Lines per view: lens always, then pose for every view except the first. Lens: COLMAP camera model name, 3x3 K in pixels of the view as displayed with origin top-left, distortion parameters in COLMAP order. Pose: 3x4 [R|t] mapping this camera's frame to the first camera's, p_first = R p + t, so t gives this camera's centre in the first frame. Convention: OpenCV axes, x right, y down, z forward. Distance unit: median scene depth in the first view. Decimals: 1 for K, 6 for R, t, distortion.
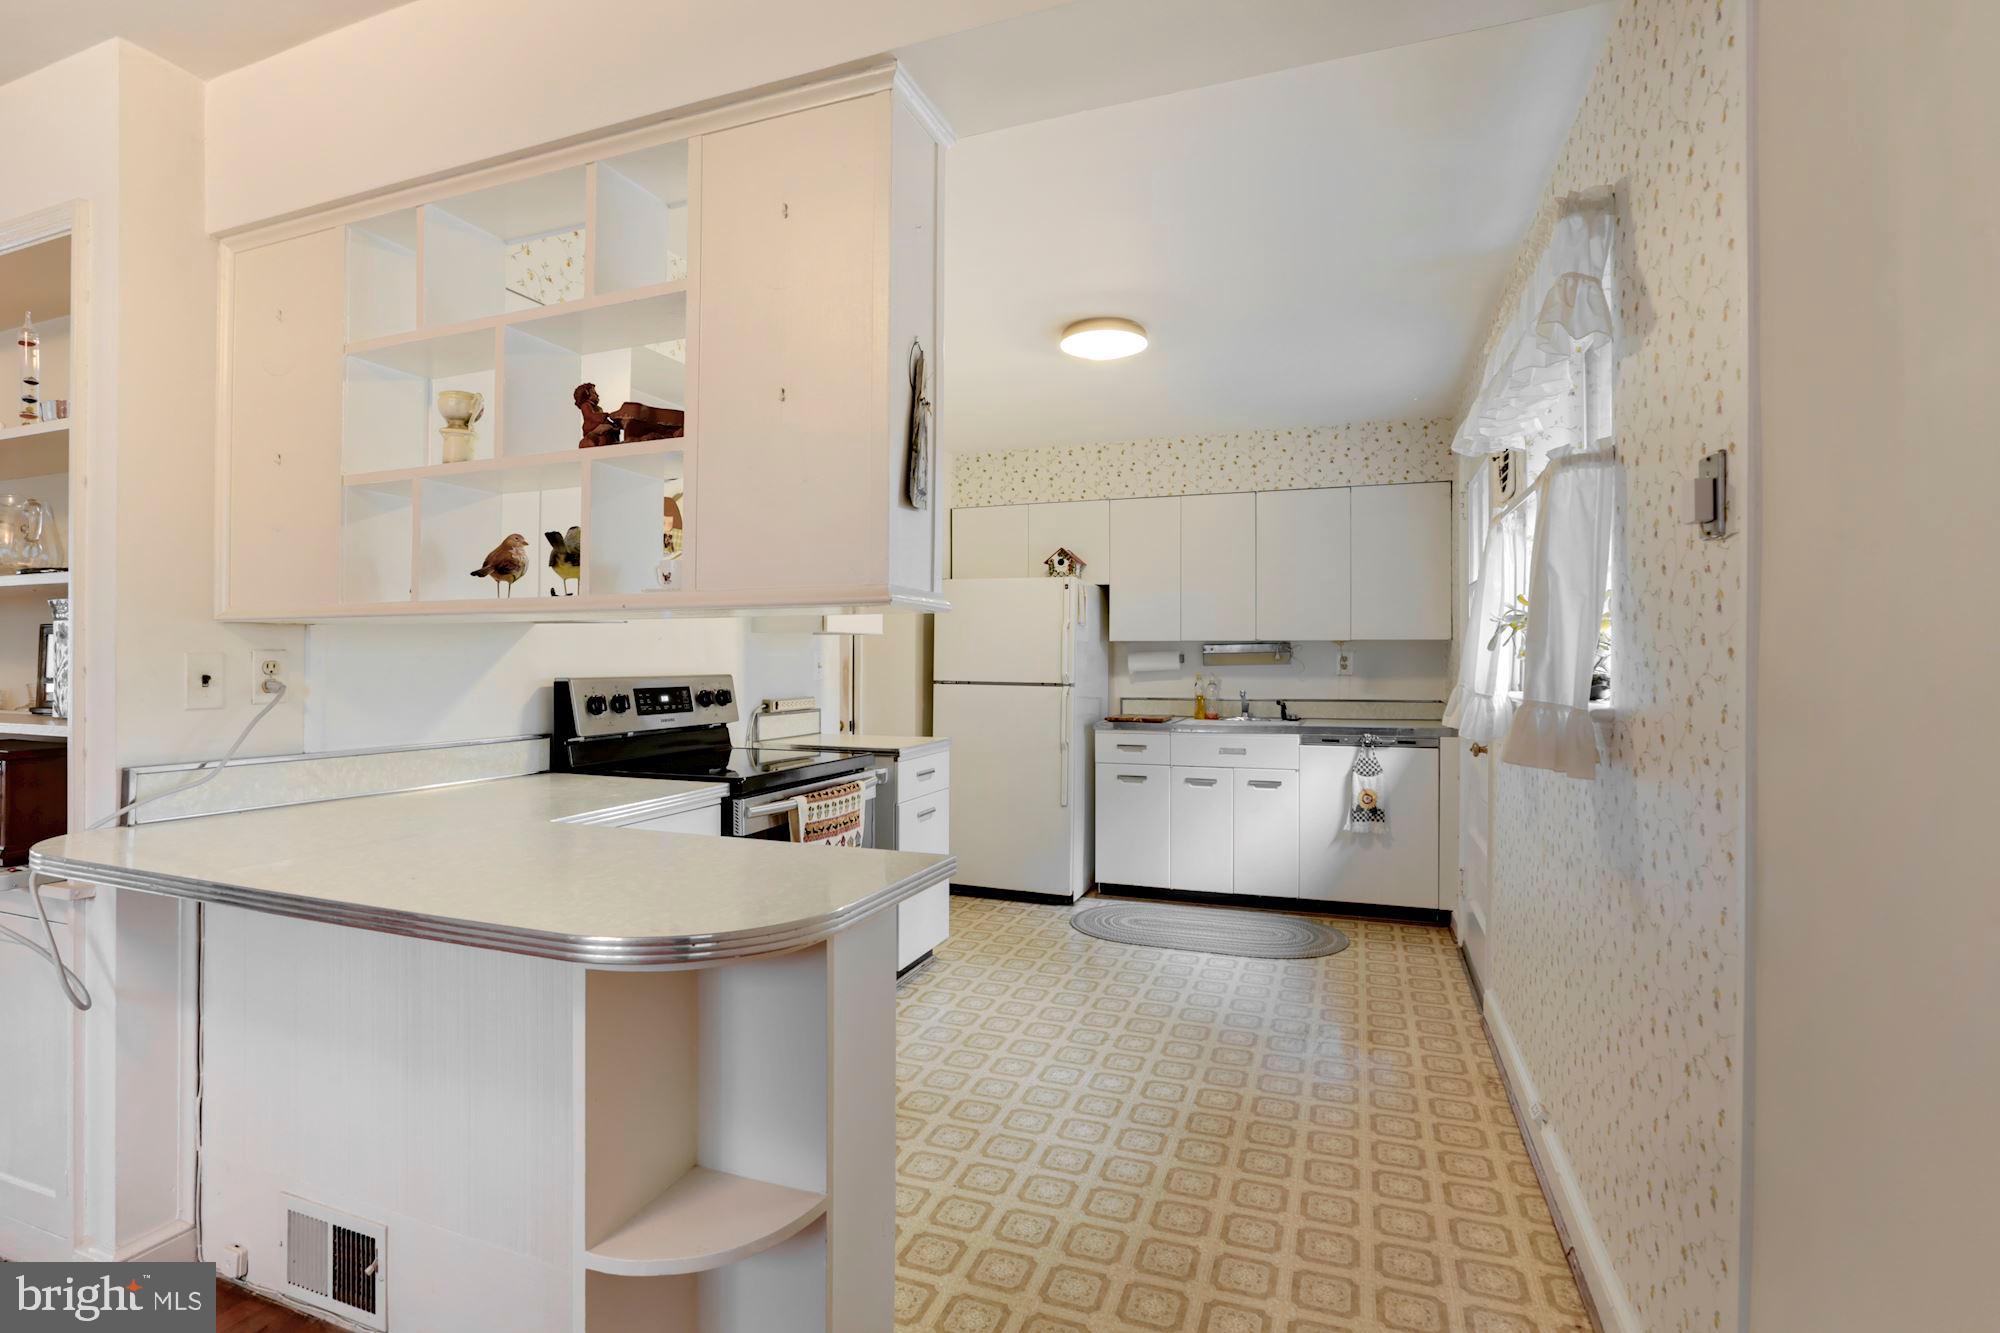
lens RADIAL K [[928.7, 0, 1013.8], [0, 928.7, 651.6], [0, 0, 1]] dist [-0.022420, 0.016869]
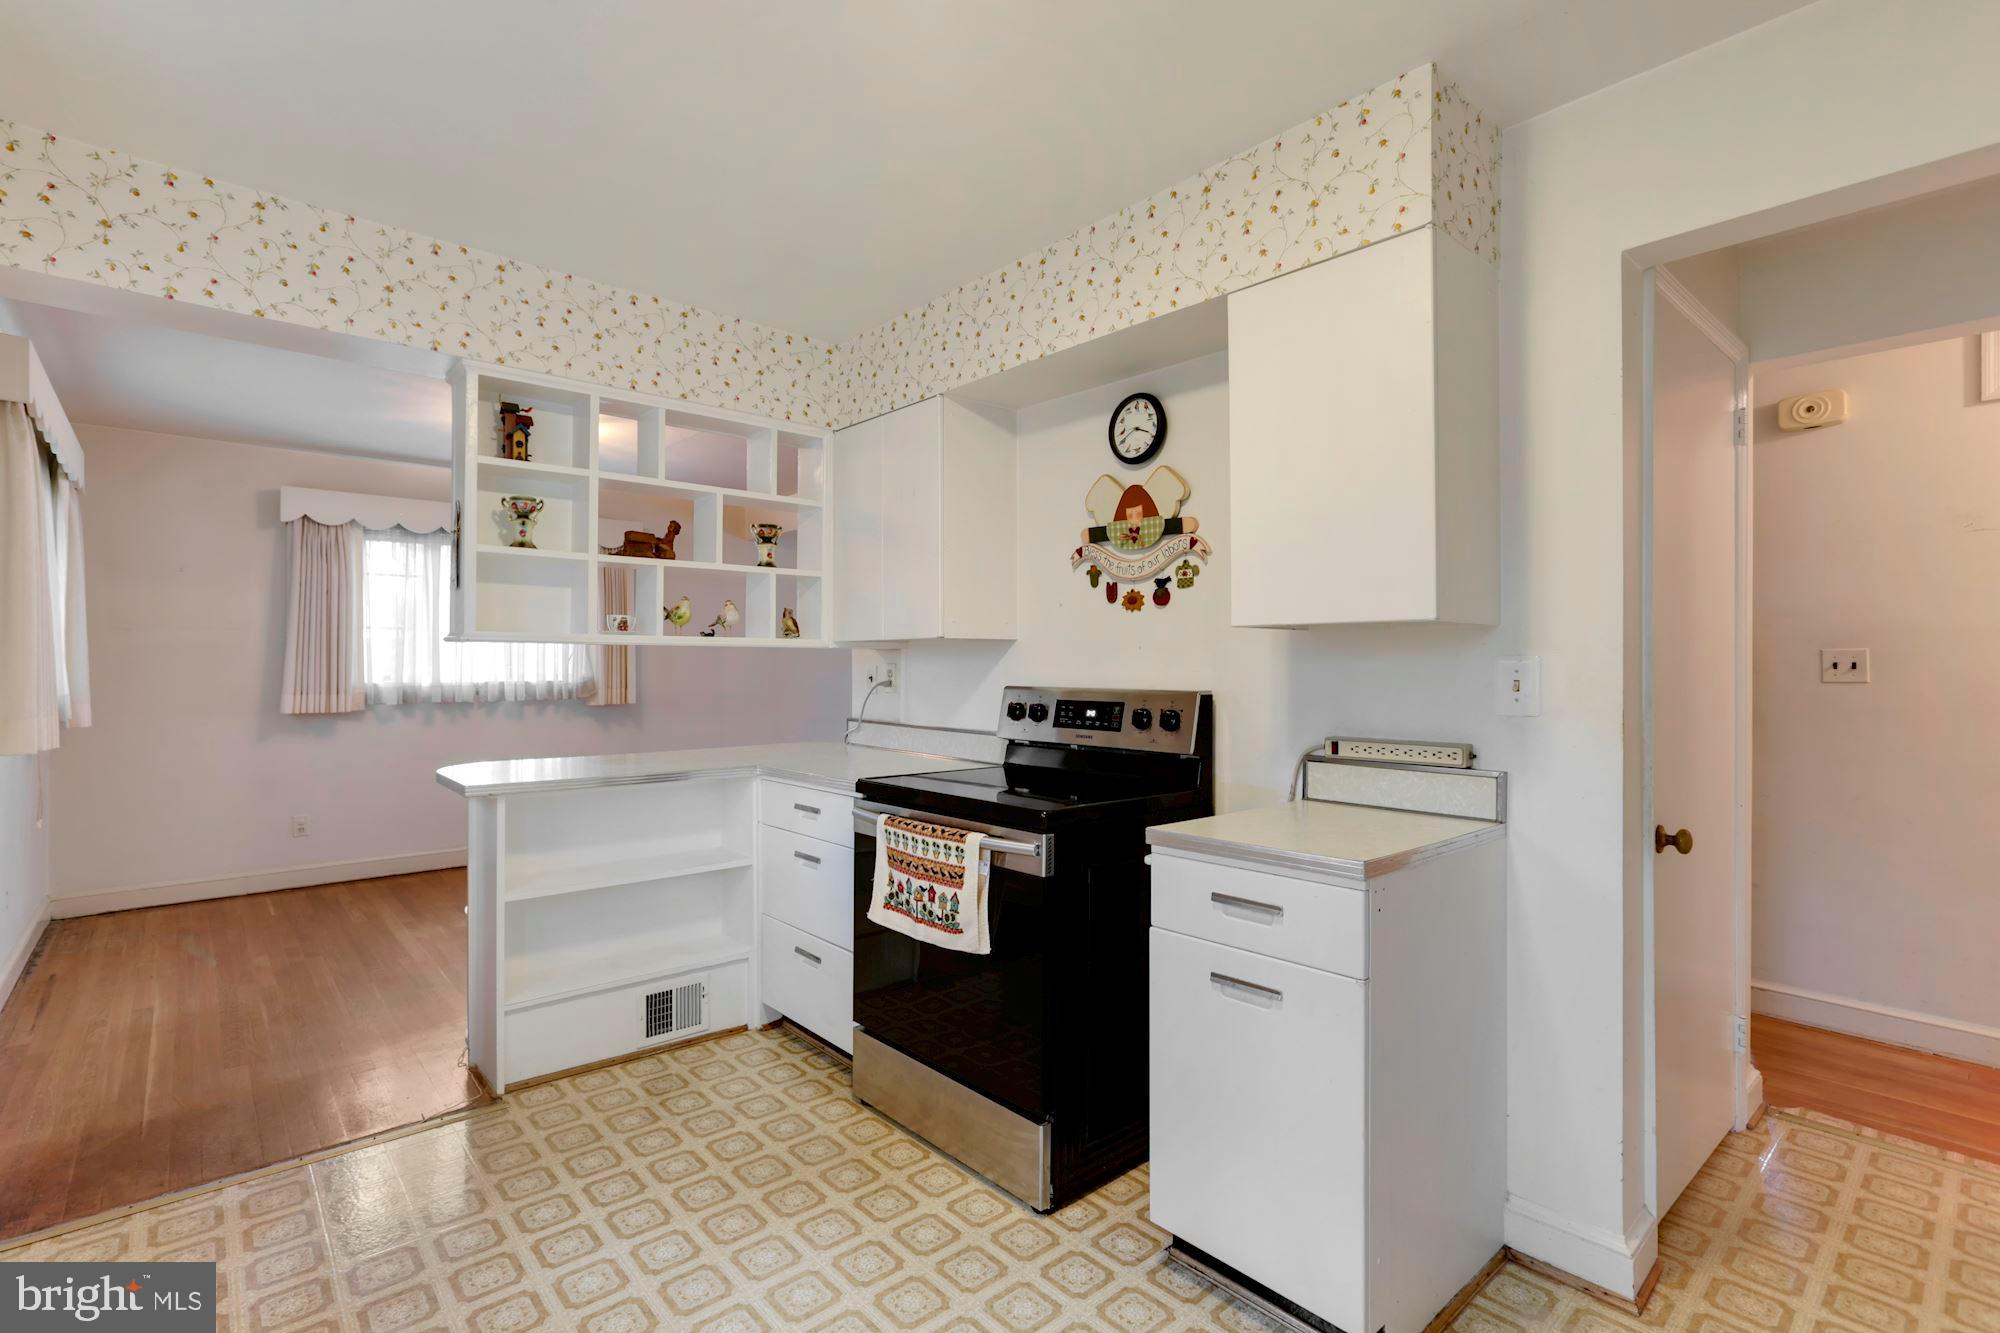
lens RADIAL K [[928.7, 0, 970.6], [0, 928.7, 656.4], [0, 0, 1]] dist [-0.022420, 0.016869]
pose [[-0.482649, -0.008132, -0.875776, 0.415086], [0.005351, 0.999911, -0.012234, 0.004585], [0.875797, -0.010591, -0.482563, 1.142425]]
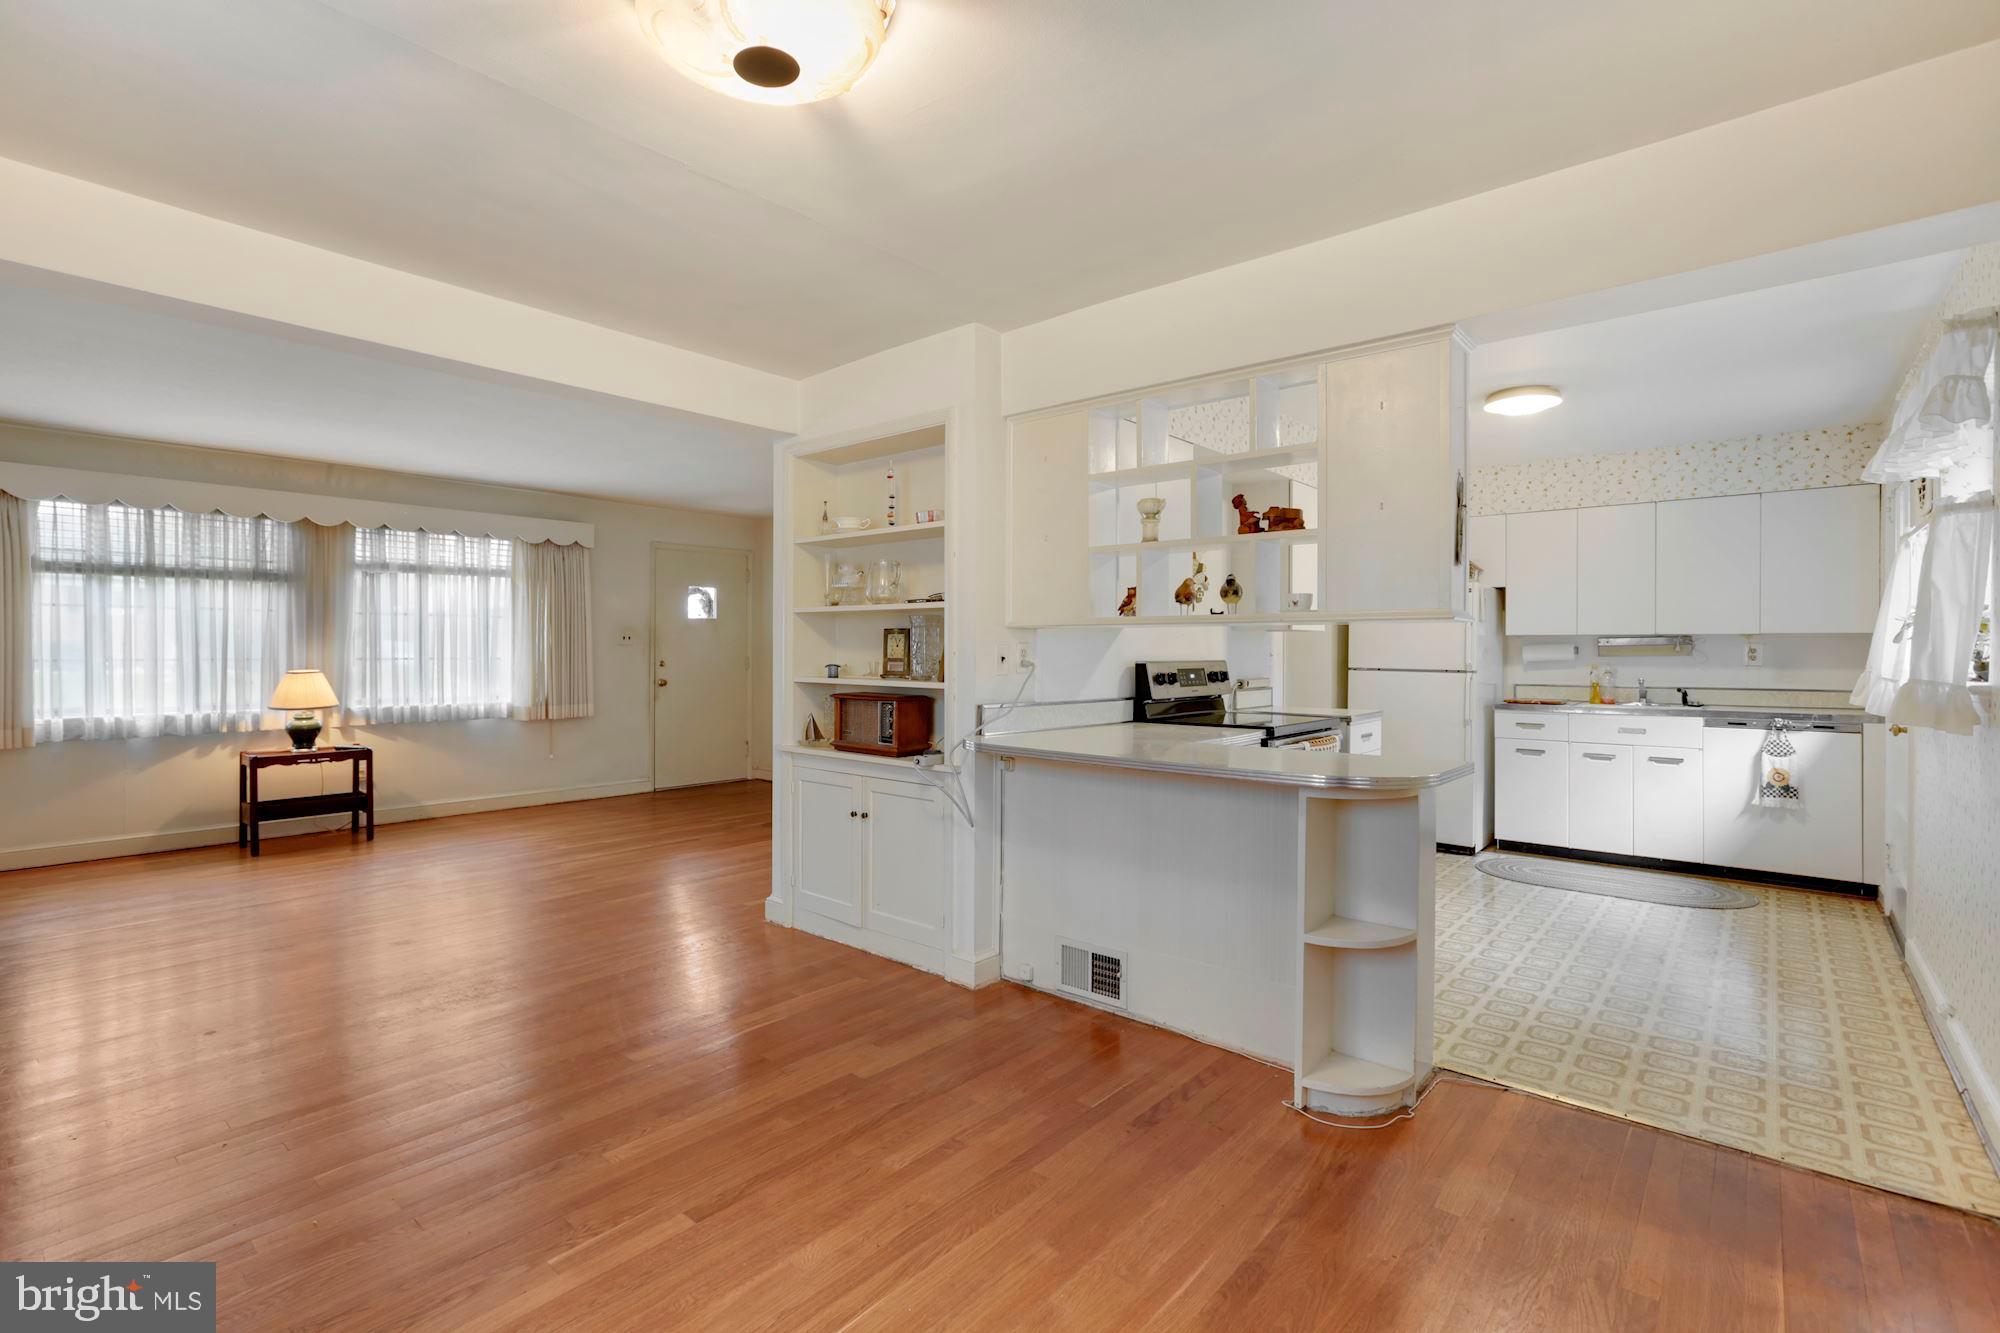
lens RADIAL K [[928.7, 0, 983.0], [0, 928.7, 647.5], [0, 0, 1]] dist [-0.022420, 0.016869]
pose [[0.937750, 0.000050, -0.347310, -0.158379], [0.001313, 0.999992, 0.003690, -0.000716], [0.347308, -0.003916, 0.937743, -0.452756]]
